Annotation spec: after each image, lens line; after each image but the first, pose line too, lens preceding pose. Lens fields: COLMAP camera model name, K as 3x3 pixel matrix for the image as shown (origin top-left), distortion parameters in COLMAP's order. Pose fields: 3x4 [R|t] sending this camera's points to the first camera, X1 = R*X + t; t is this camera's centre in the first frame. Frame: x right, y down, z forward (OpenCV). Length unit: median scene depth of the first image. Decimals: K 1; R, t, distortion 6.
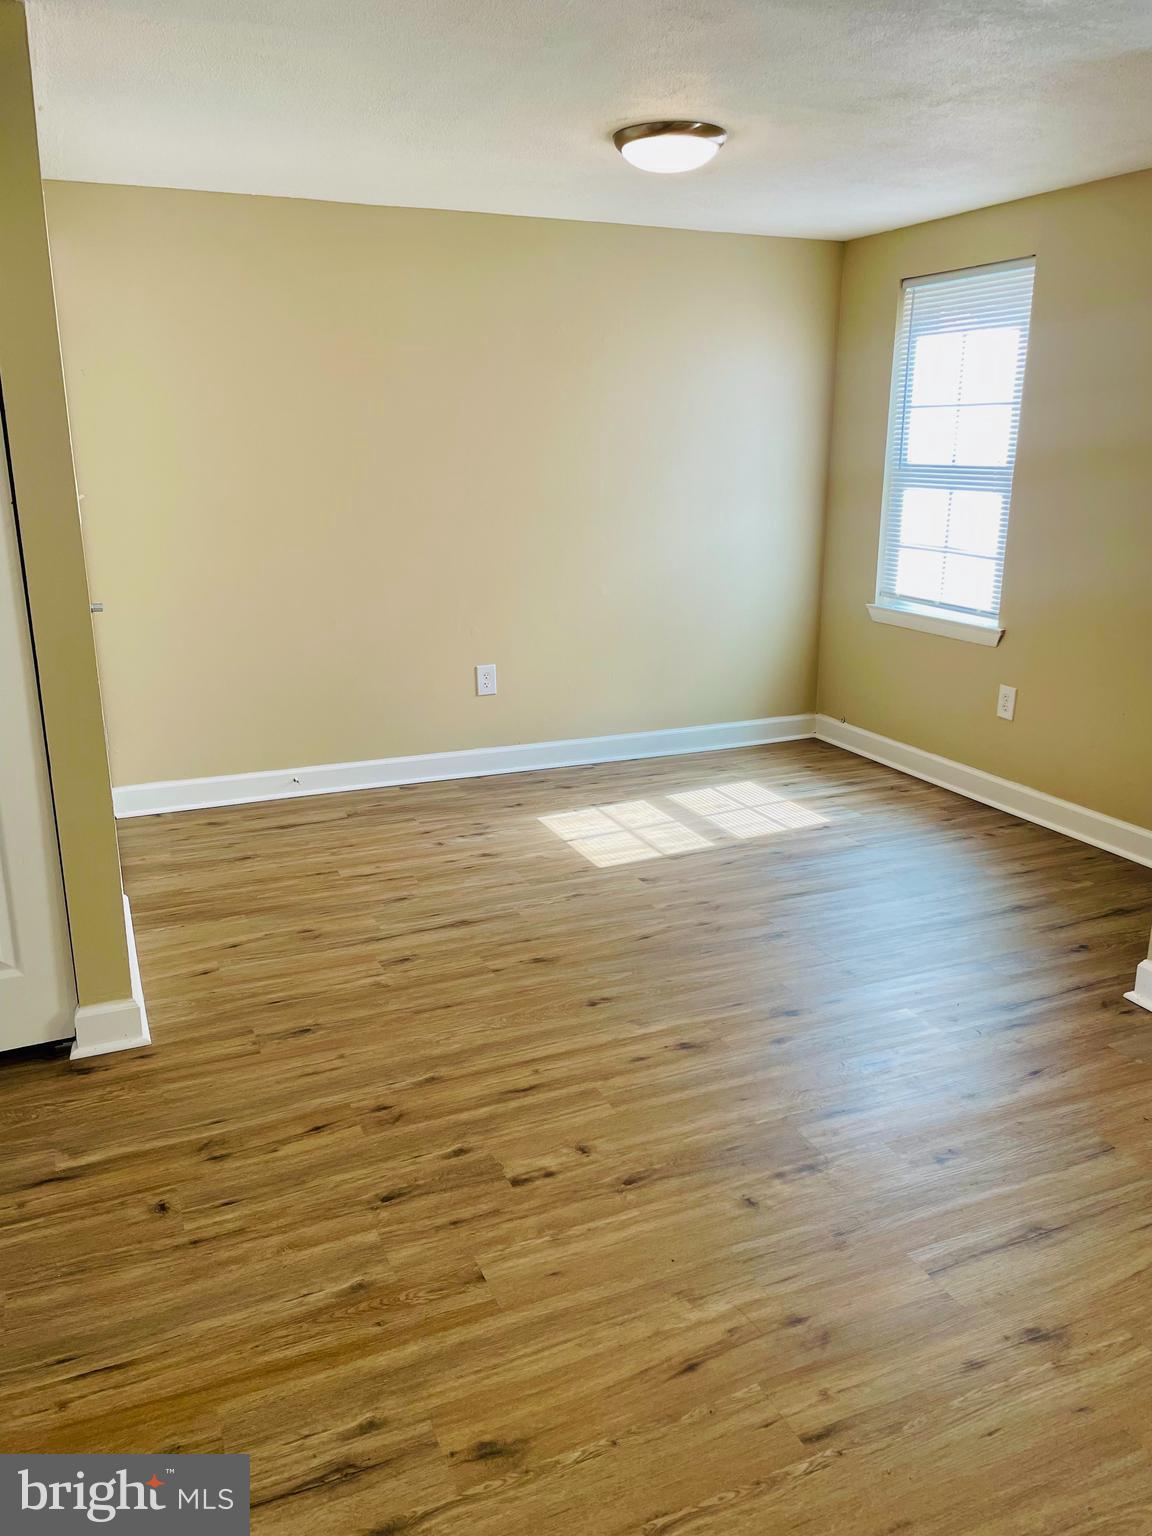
lens RADIAL K [[1165.1, 0, 579.7], [0, 1165.1, 768.0], [0, 0, 1]] dist [0.080200, -0.105171]
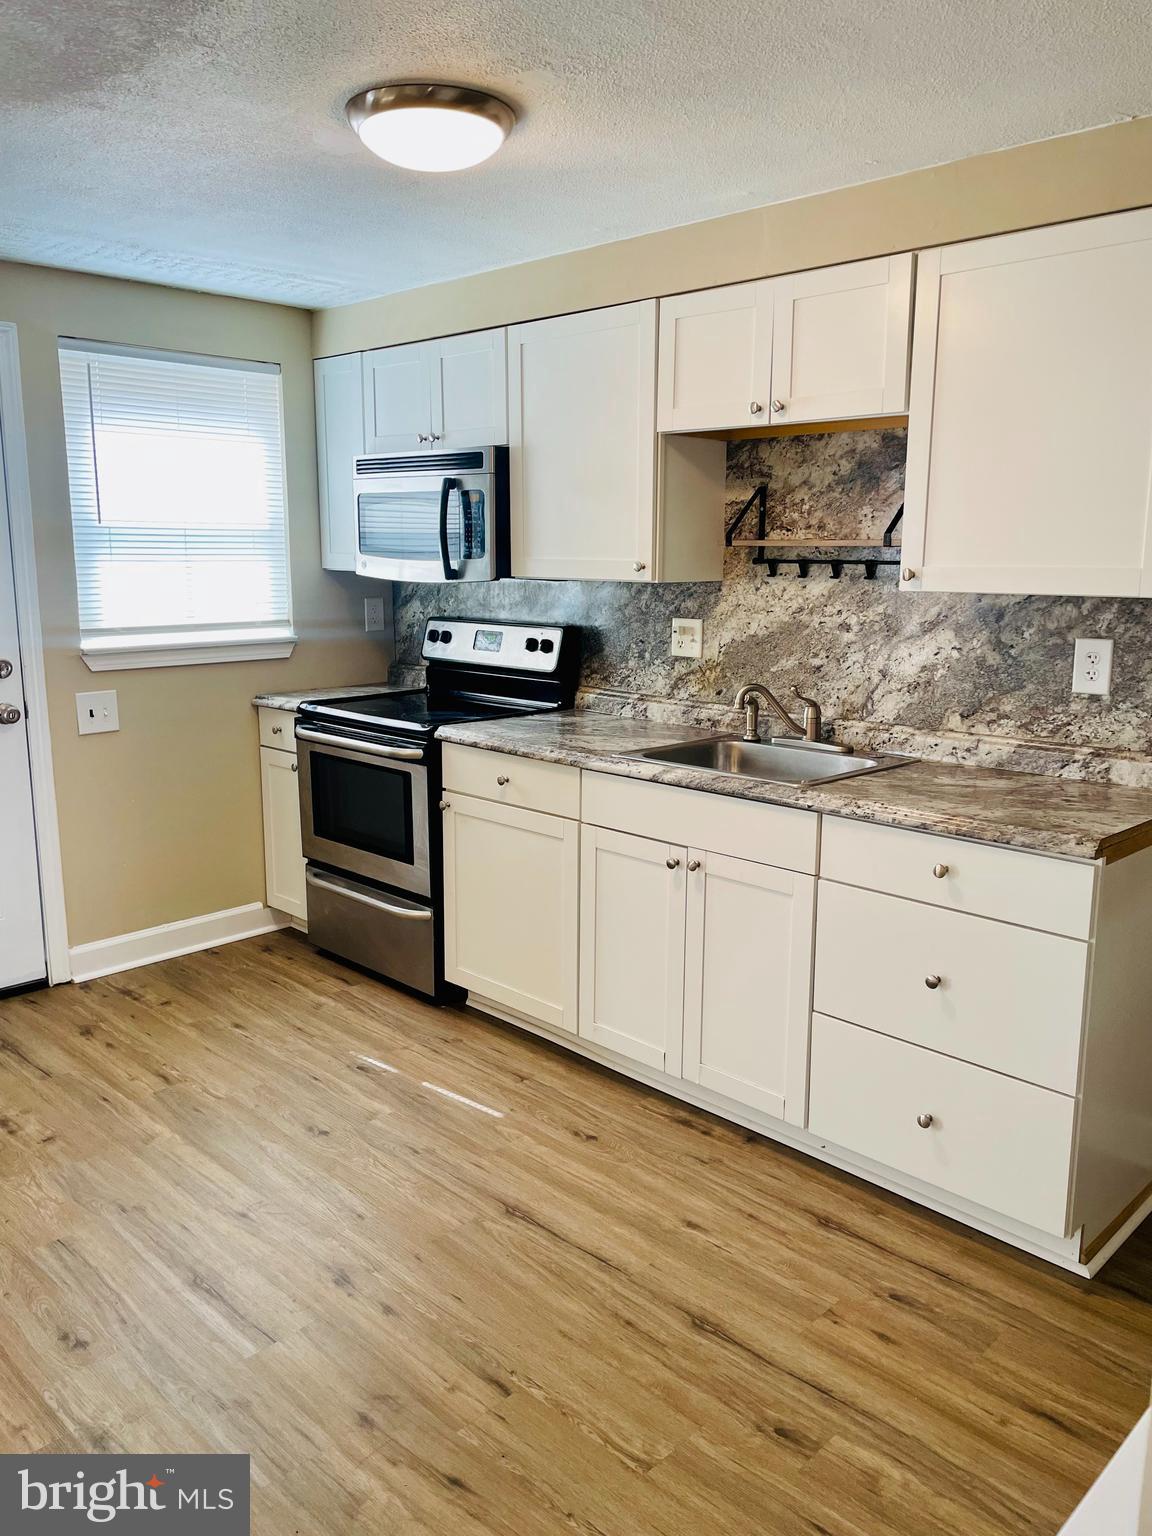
lens RADIAL K [[1165.1, 0, 578.5], [0, 1165.1, 759.4], [0, 0, 1]] dist [0.080200, -0.105171]
pose [[-0.368728, -0.171806, 0.913522, -0.711889], [0.249548, 0.928396, 0.275329, -0.286254], [-0.895413, 0.329489, -0.299452, 0.963492]]
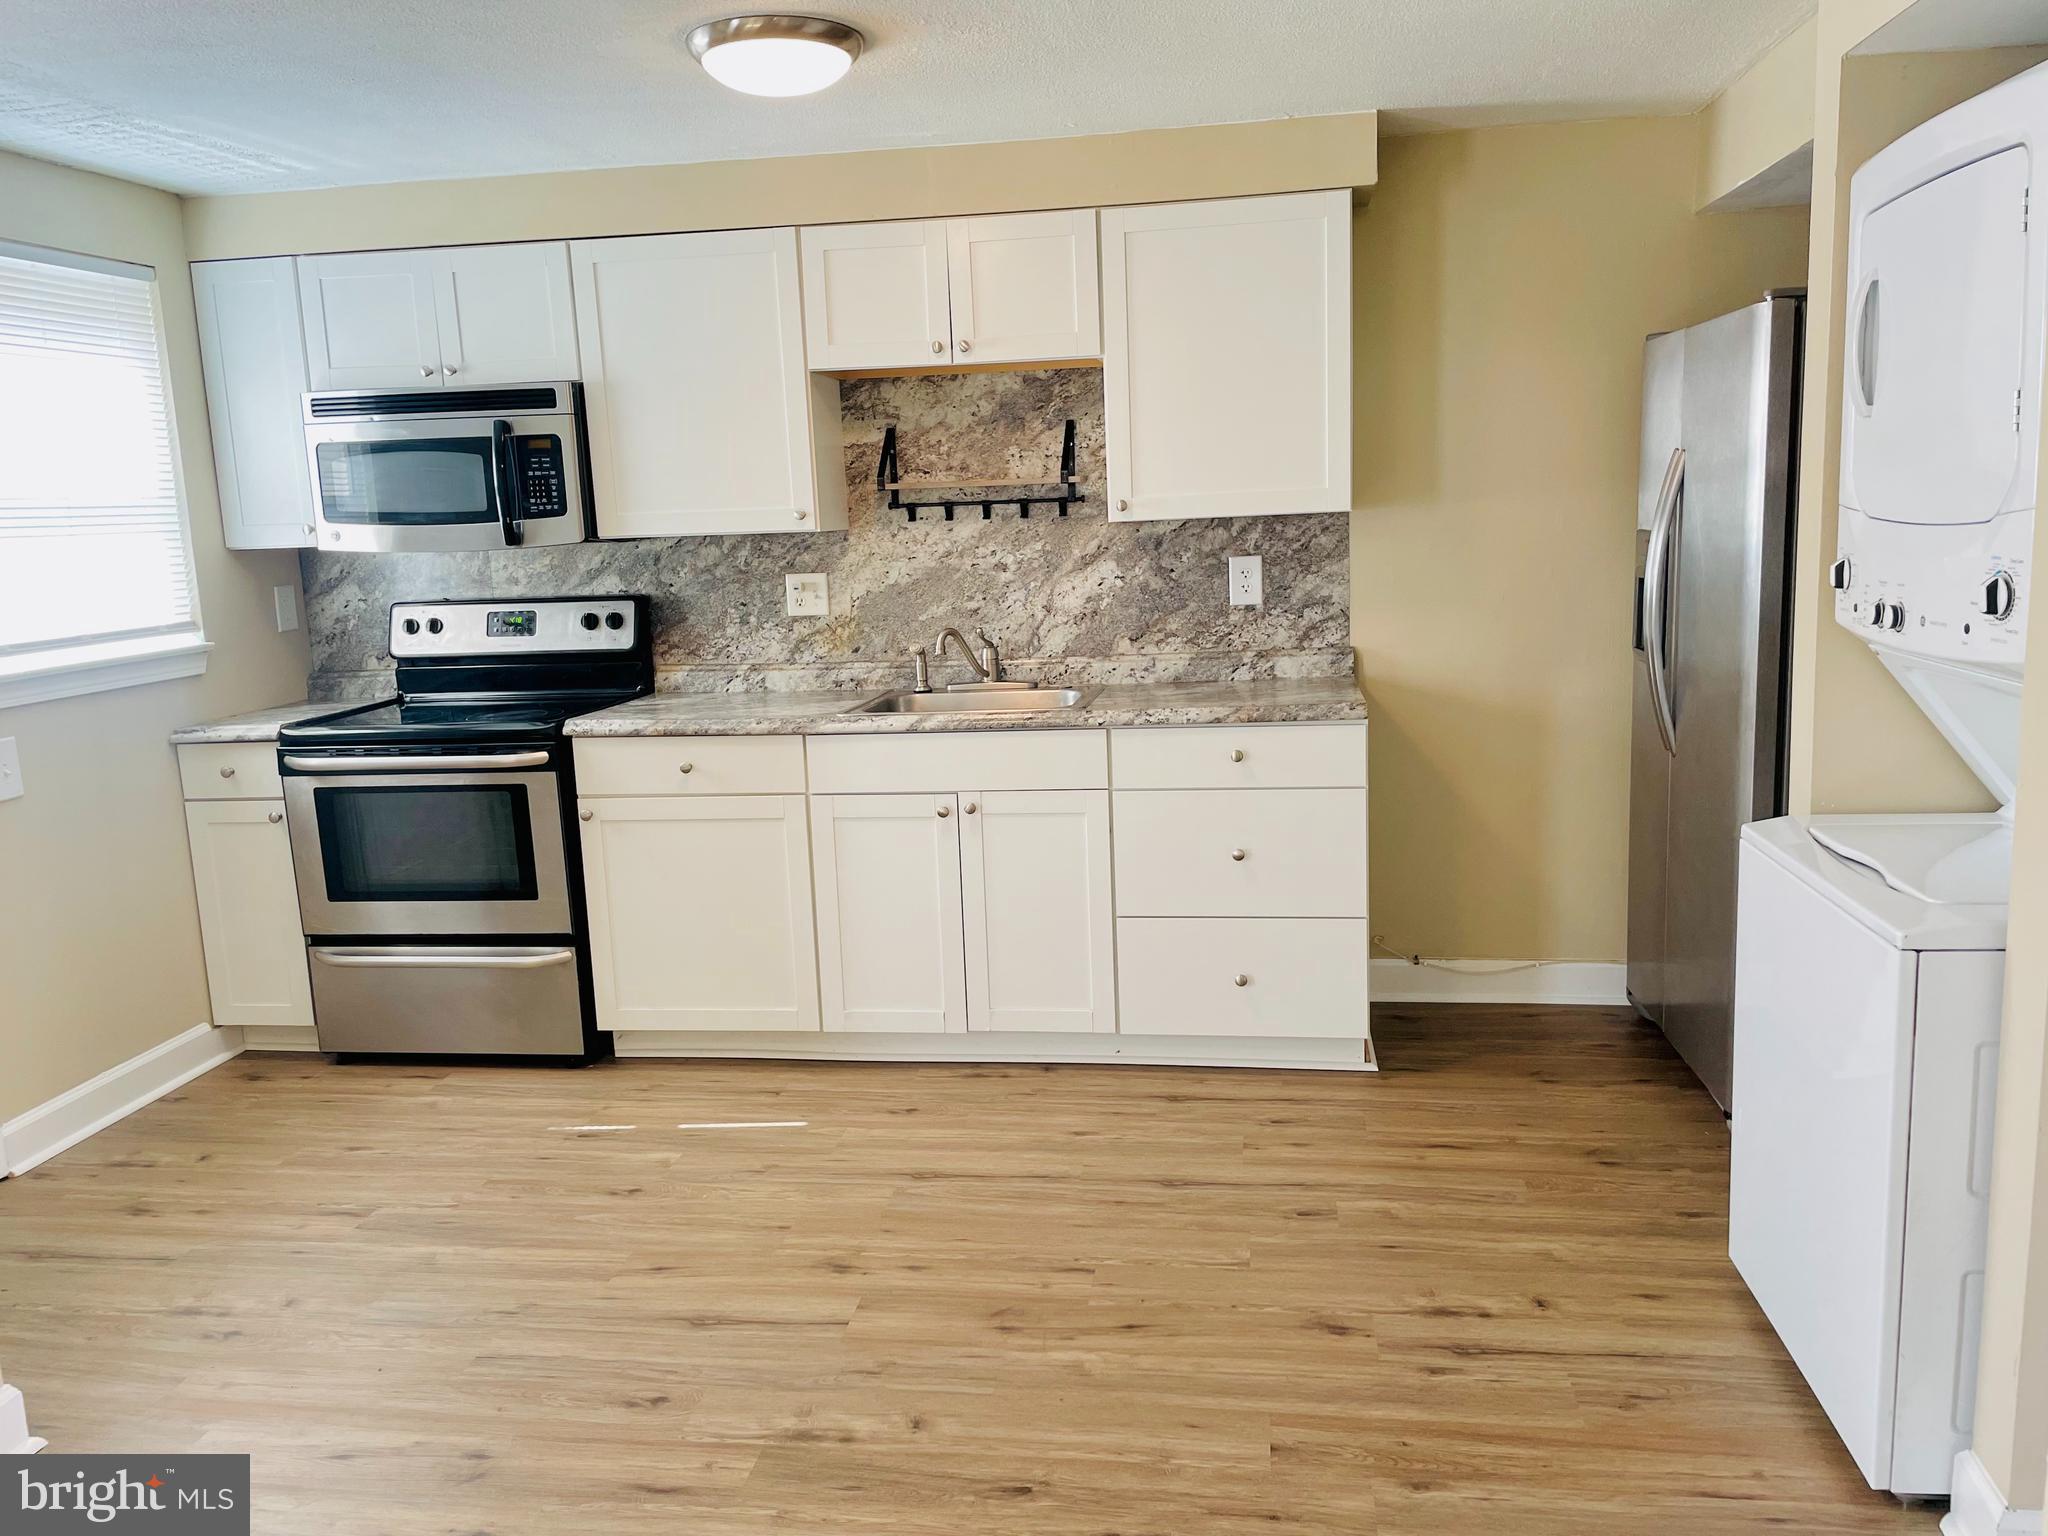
lens RADIAL K [[1553.5, 0, 1024.5], [0, 1553.5, 783.2], [0, 0, 1]] dist [0.080200, -0.105171]
pose [[-0.845814, -0.062933, 0.529753, -0.526892], [0.181737, 0.899629, 0.397038, -0.501263], [-0.501568, 0.432096, -0.749481, 1.826428]]
